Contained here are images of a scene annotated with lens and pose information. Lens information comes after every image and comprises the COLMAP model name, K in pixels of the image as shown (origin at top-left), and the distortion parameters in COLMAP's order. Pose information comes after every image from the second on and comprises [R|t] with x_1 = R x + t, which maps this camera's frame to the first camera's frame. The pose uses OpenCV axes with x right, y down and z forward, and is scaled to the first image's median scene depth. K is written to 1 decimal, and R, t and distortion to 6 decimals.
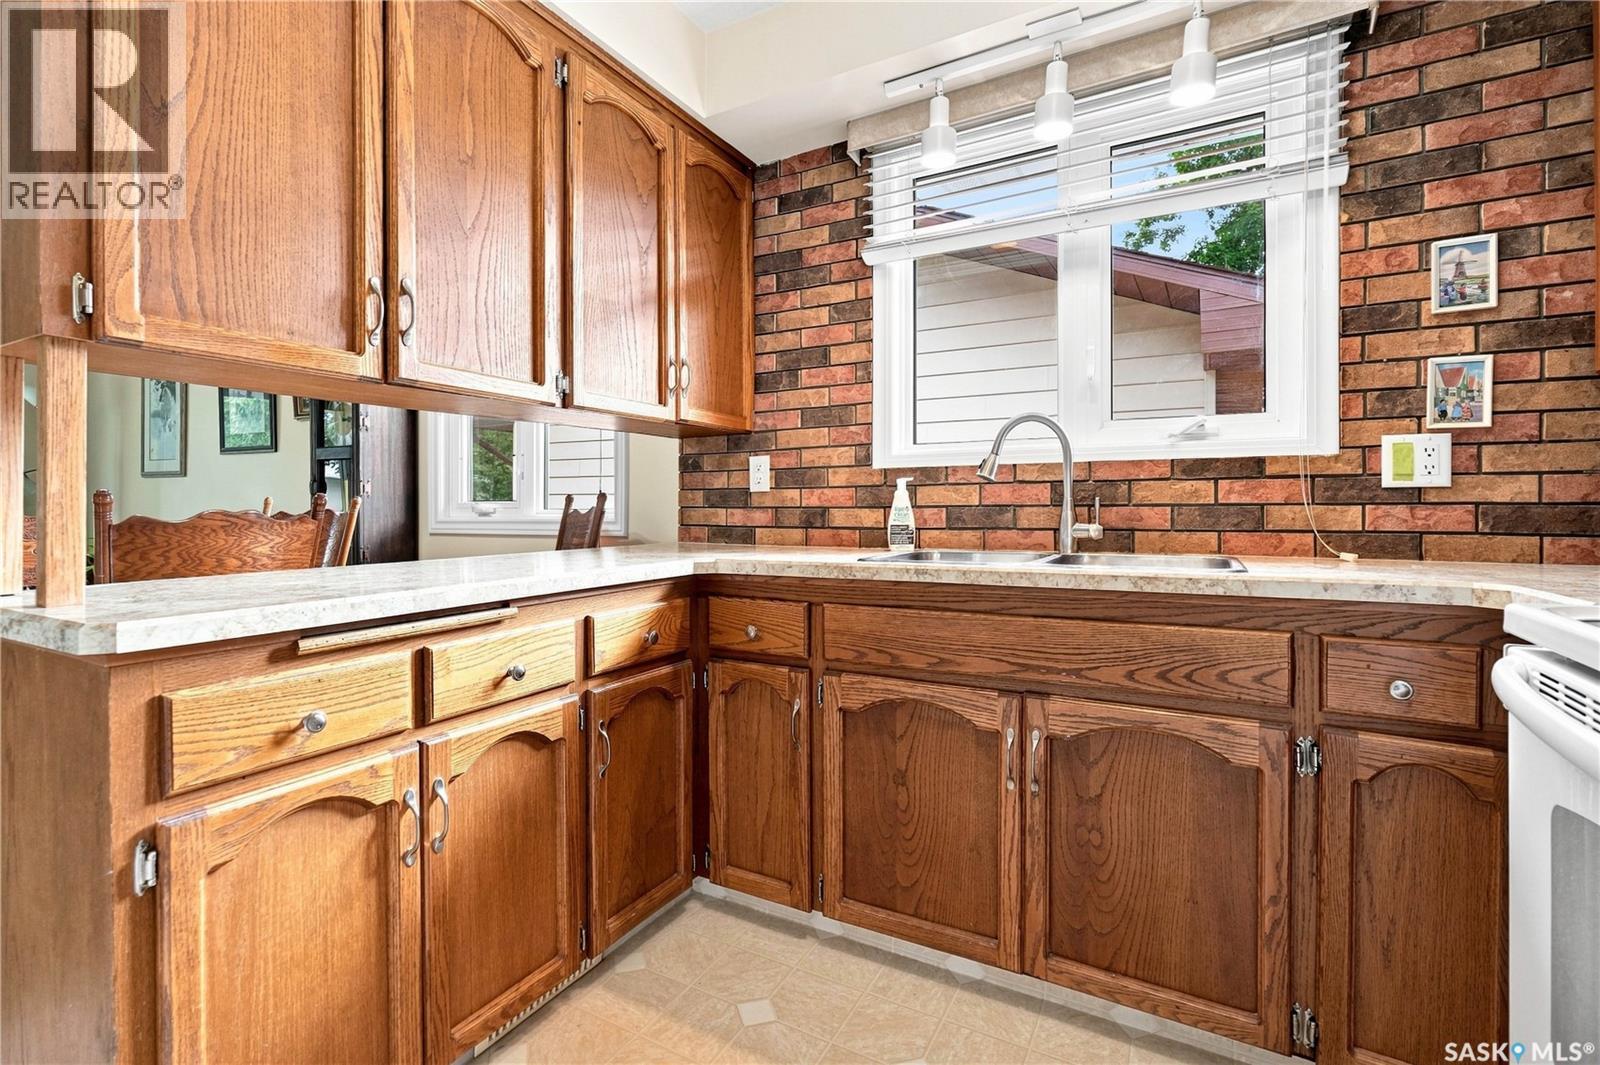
lens RADIAL K [[730.3, 0, 795.5], [0, 730.3, 512.3], [0, 0, 1]] dist [-0.005364, 0.003086]
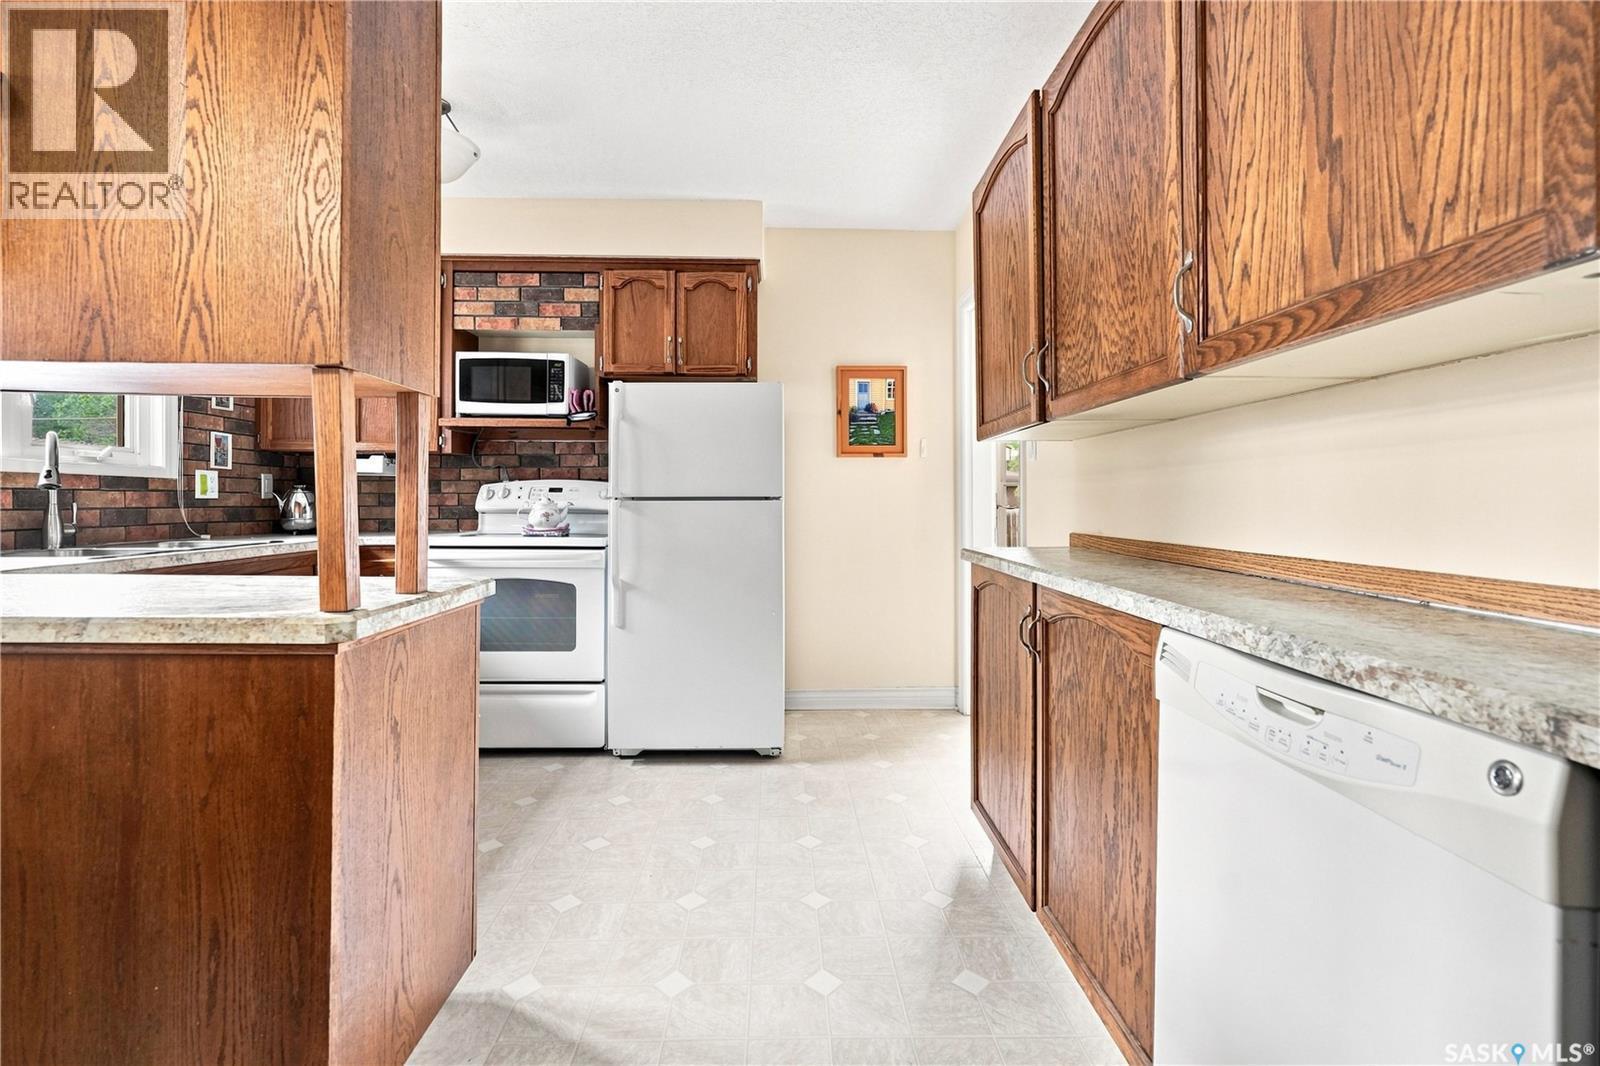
lens RADIAL K [[730.3, 0, 802.1], [0, 730.3, 502.7], [0, 0, 1]] dist [-0.005364, 0.003086]
pose [[-0.520956, -0.000822, 0.853583, -1.510527], [0.002454, 0.999994, 0.002461, -0.023553], [-0.853580, 0.003377, -0.520951, 0.649690]]
